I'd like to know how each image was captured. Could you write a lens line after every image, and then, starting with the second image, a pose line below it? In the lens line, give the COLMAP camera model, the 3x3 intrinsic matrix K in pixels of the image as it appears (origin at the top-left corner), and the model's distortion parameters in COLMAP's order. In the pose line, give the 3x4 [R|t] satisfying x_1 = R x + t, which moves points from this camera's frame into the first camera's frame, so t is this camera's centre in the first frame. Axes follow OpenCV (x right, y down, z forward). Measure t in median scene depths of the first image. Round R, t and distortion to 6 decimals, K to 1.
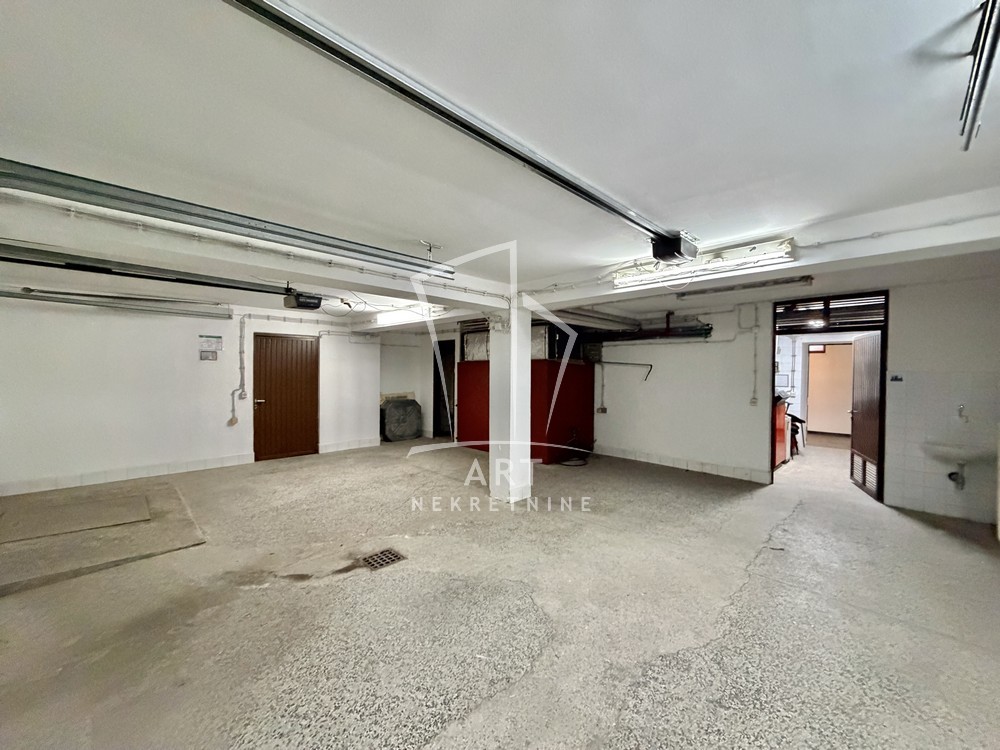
lens RADIAL K [[396.8, 0, 494.9], [0, 396.8, 376.0], [0, 0, 1]] dist [0.000419, -0.000062]
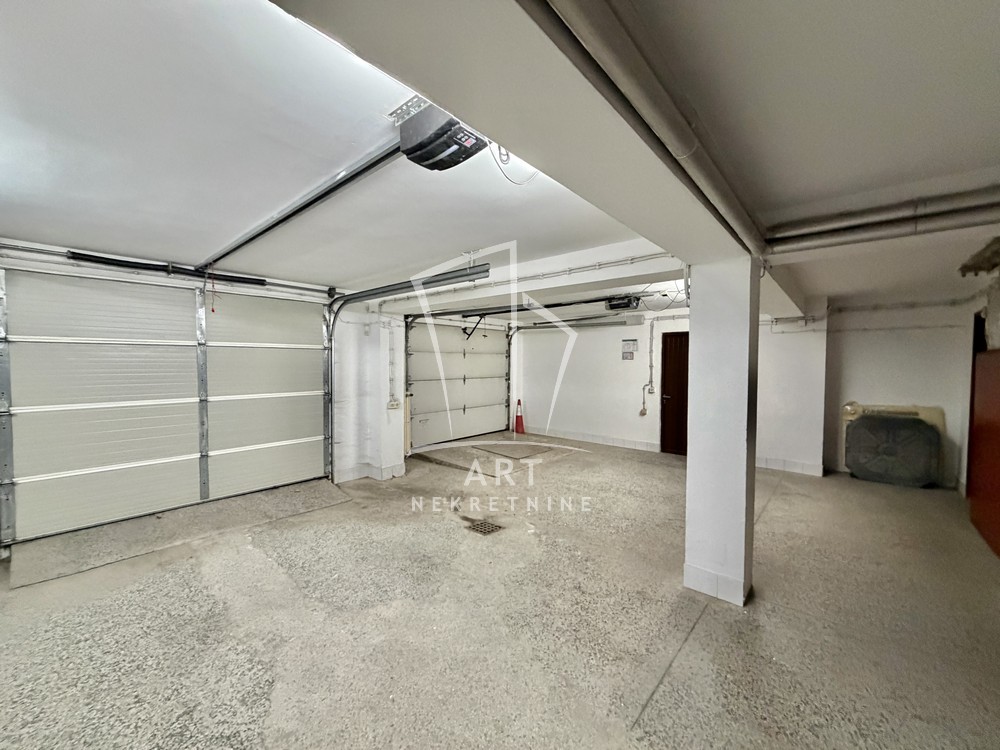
lens RADIAL K [[396.8, 0, 494.9], [0, 396.8, 376.0], [0, 0, 1]] dist [0.000419, -0.000062]
pose [[0.070912, 0.022495, -0.997229, 0.874130], [-0.019448, 0.999587, 0.021166, -0.013968], [0.997293, 0.017893, 0.071320, 0.929705]]
